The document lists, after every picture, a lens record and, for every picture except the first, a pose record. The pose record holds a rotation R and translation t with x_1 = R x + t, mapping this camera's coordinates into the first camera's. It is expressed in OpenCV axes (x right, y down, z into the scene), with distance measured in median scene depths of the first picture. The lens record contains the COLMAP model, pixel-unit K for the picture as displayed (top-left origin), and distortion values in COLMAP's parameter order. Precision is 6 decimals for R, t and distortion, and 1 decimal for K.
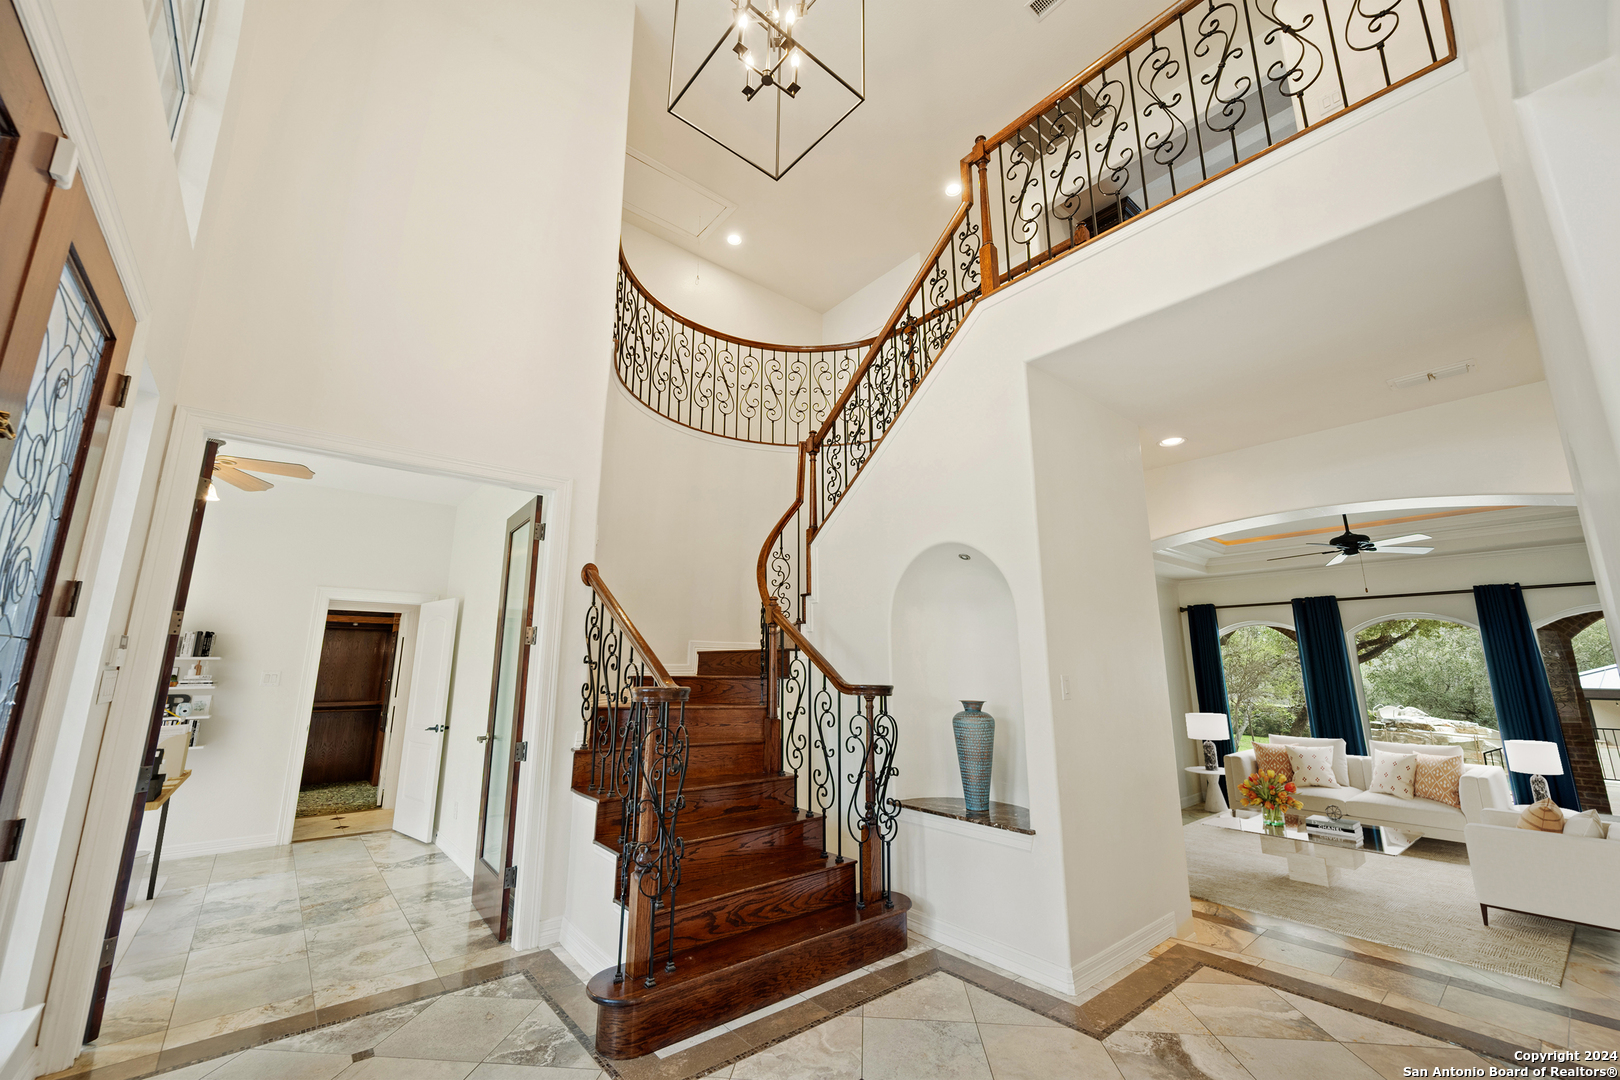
lens RADIAL K [[636.2, 0, 810.6], [0, 636.2, 541.1], [0, 0, 1]] dist [0.000211, 0.000035]
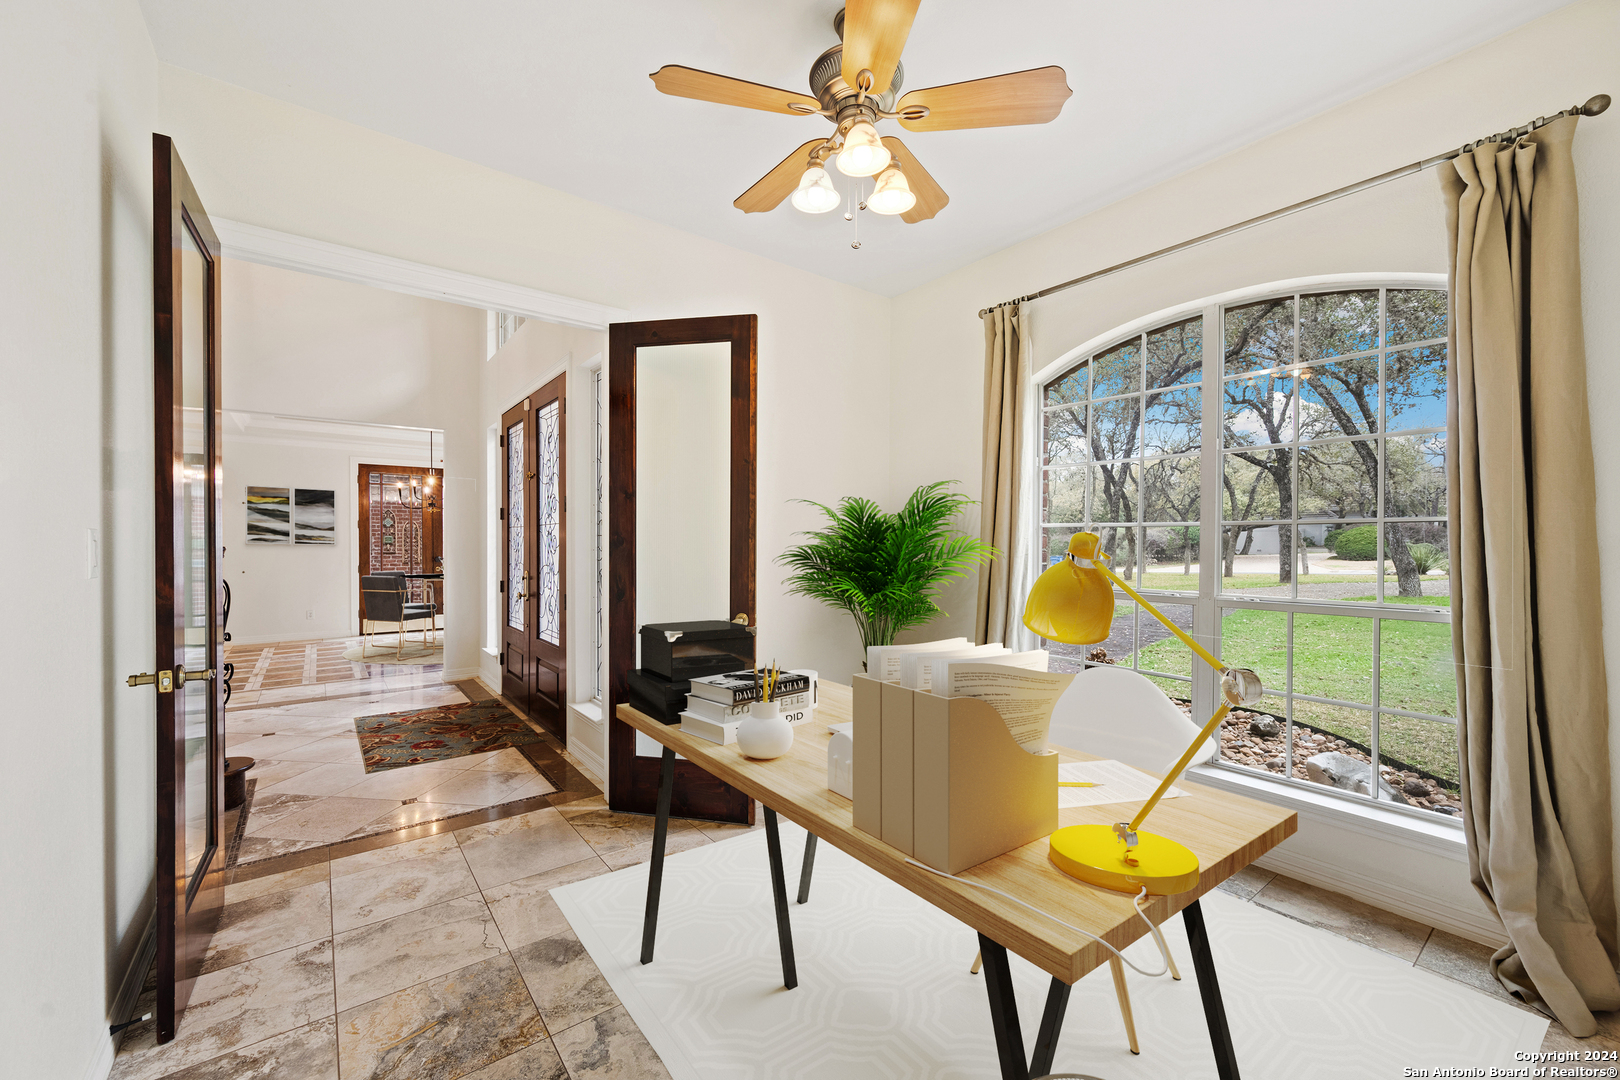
lens RADIAL K [[636.2, 0, 810.5], [0, 636.2, 541.6], [0, 0, 1]] dist [0.000211, 0.000035]
pose [[-0.999387, -0.000599, 0.034996, -1.255604], [-0.007746, 0.978849, -0.204436, 0.403878], [-0.034133, -0.204582, -0.978254, 1.888152]]
